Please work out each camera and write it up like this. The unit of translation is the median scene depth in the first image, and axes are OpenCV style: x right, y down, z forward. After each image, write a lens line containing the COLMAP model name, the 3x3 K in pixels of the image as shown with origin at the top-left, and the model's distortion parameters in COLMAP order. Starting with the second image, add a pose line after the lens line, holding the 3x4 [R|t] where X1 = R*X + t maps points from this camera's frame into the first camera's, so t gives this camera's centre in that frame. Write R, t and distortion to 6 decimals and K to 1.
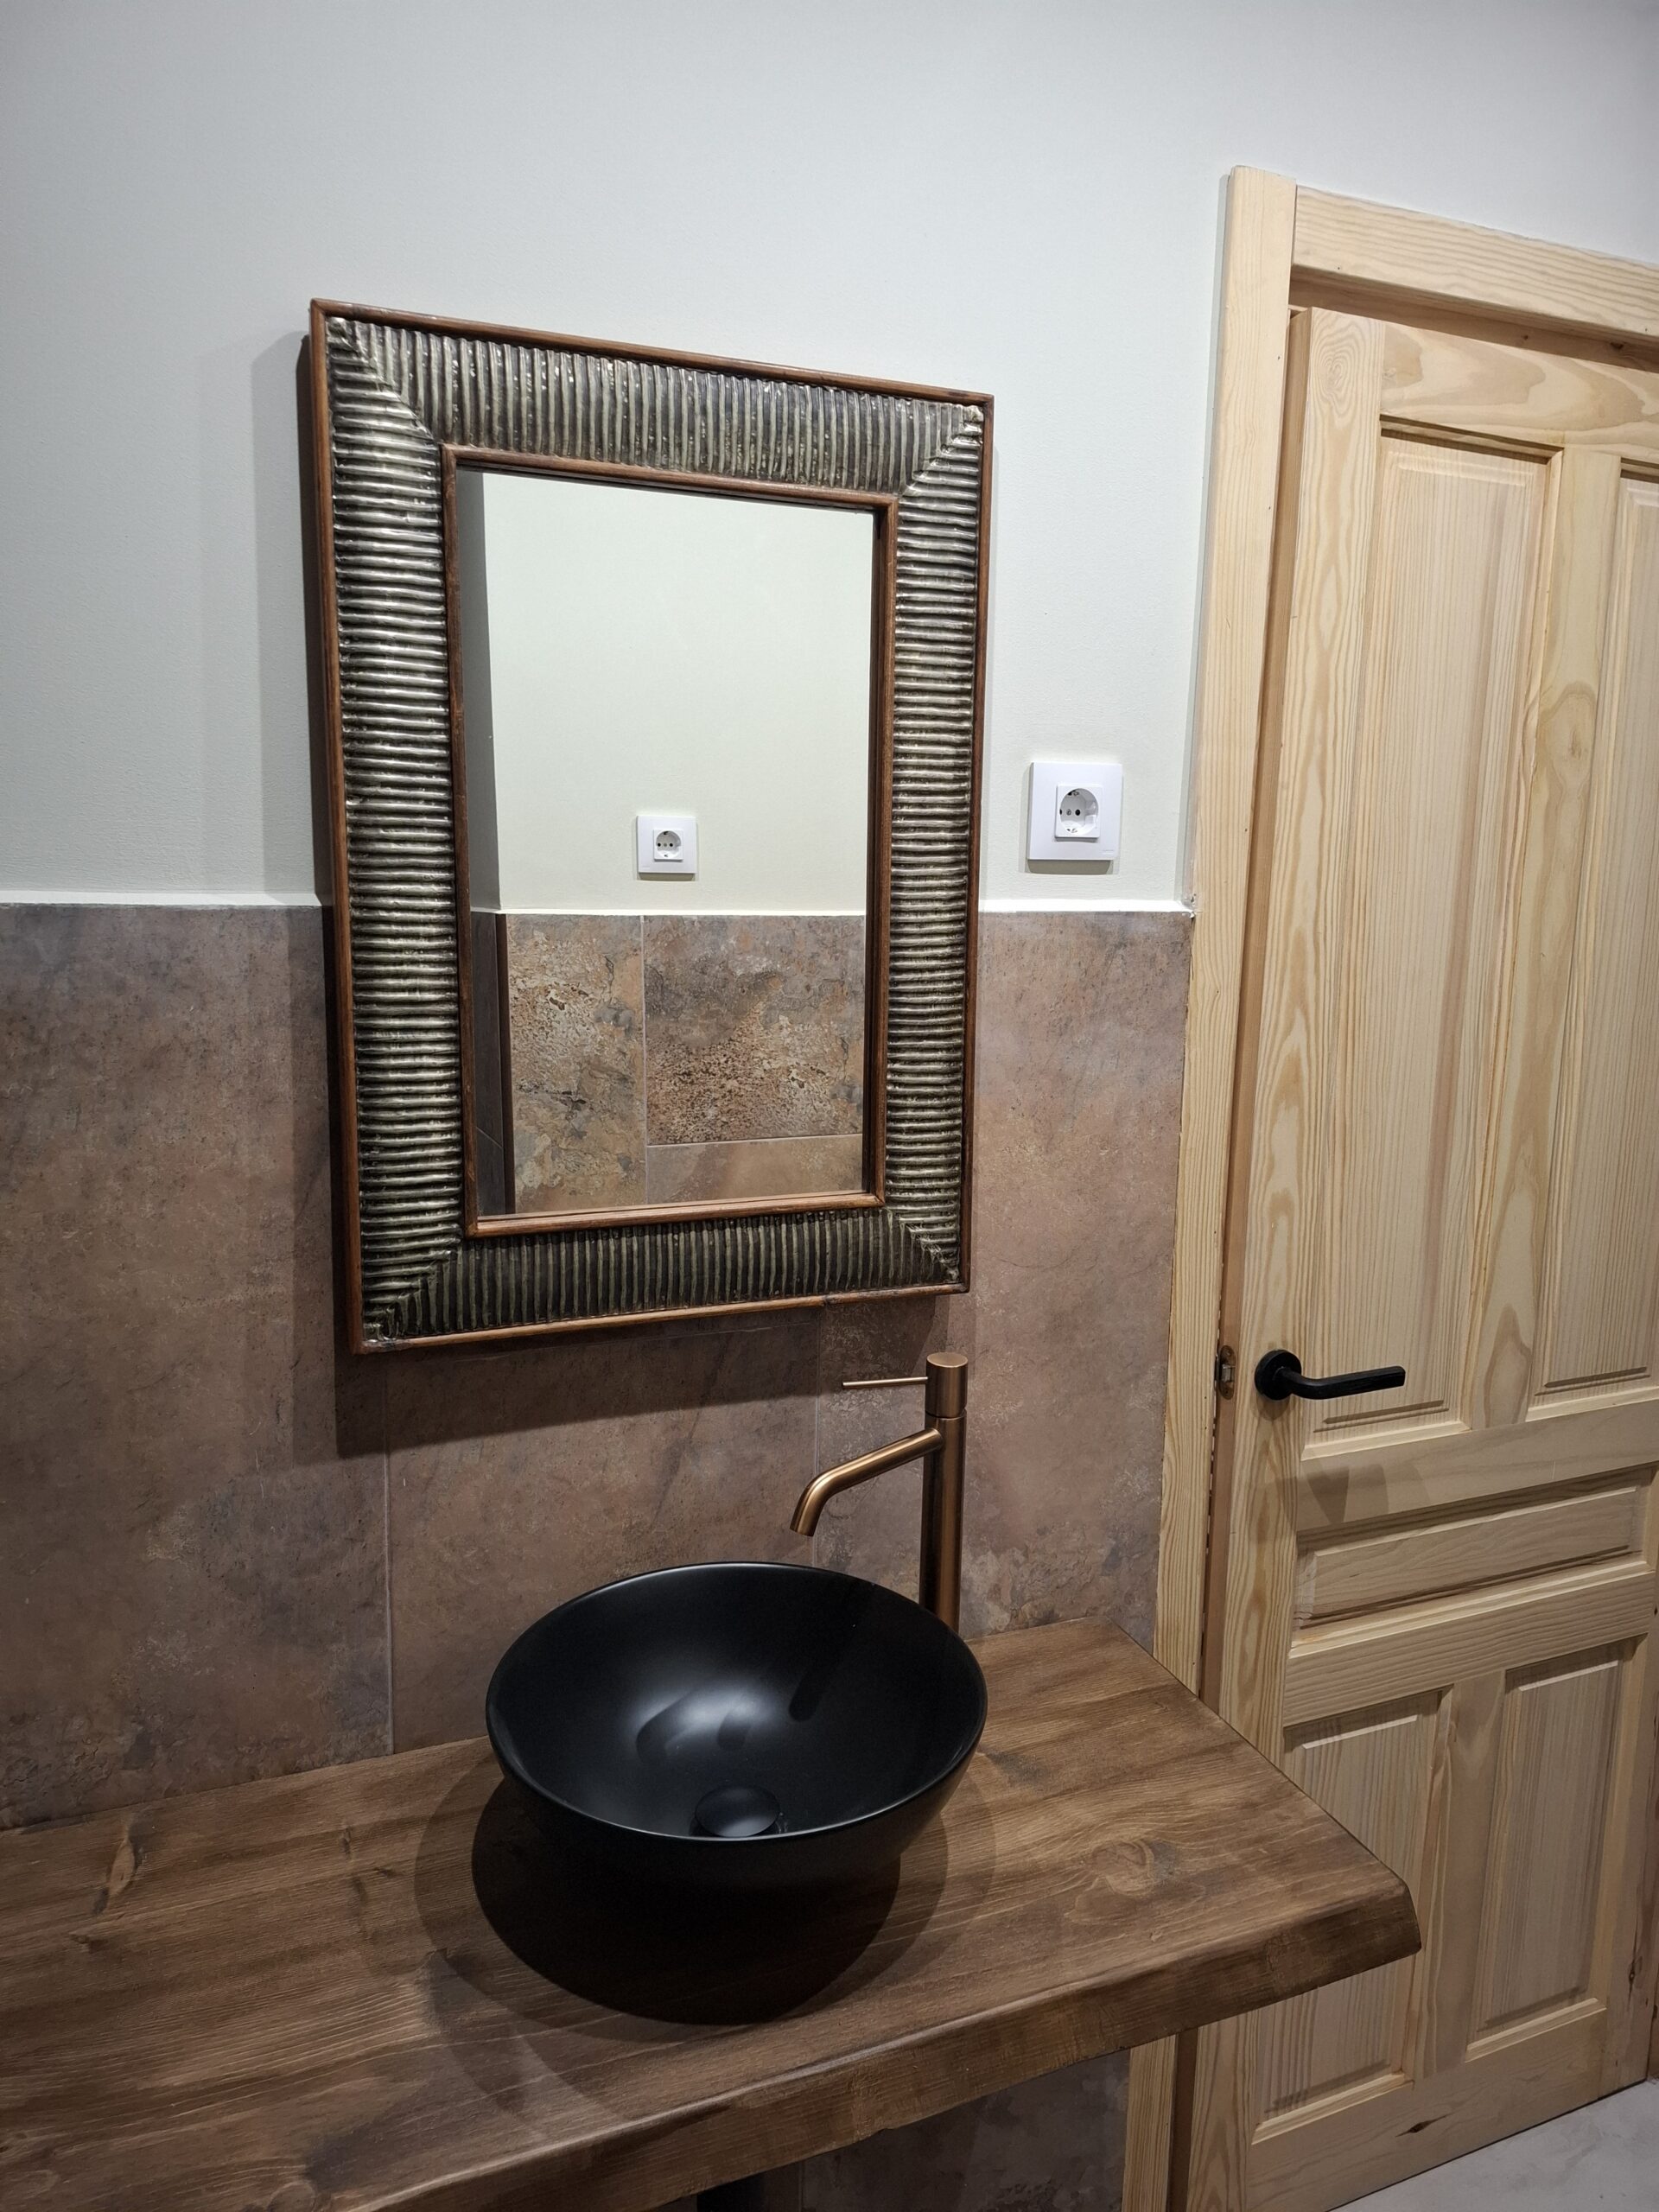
lens RADIAL K [[1506.2, 0, 831.5], [0, 1506.2, 1067.9], [0, 0, 1]] dist [0.049863, -0.044957]
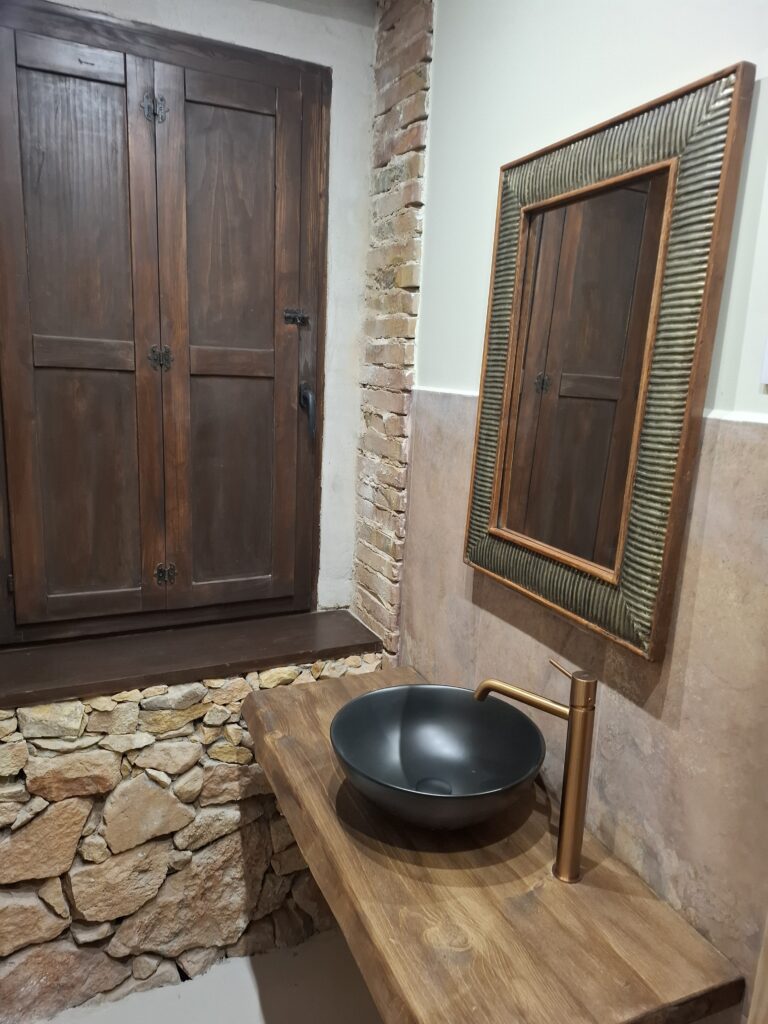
lens RADIAL K [[705.7, 0, 384.4], [0, 705.7, 502.8], [0, 0, 1]] dist [0.003553, -0.044450]
pose [[0.014401, 0.163048, -0.986513, 0.725426], [-0.181996, 0.970562, 0.157755, -0.069274], [0.983194, 0.177270, 0.043651, 0.630077]]
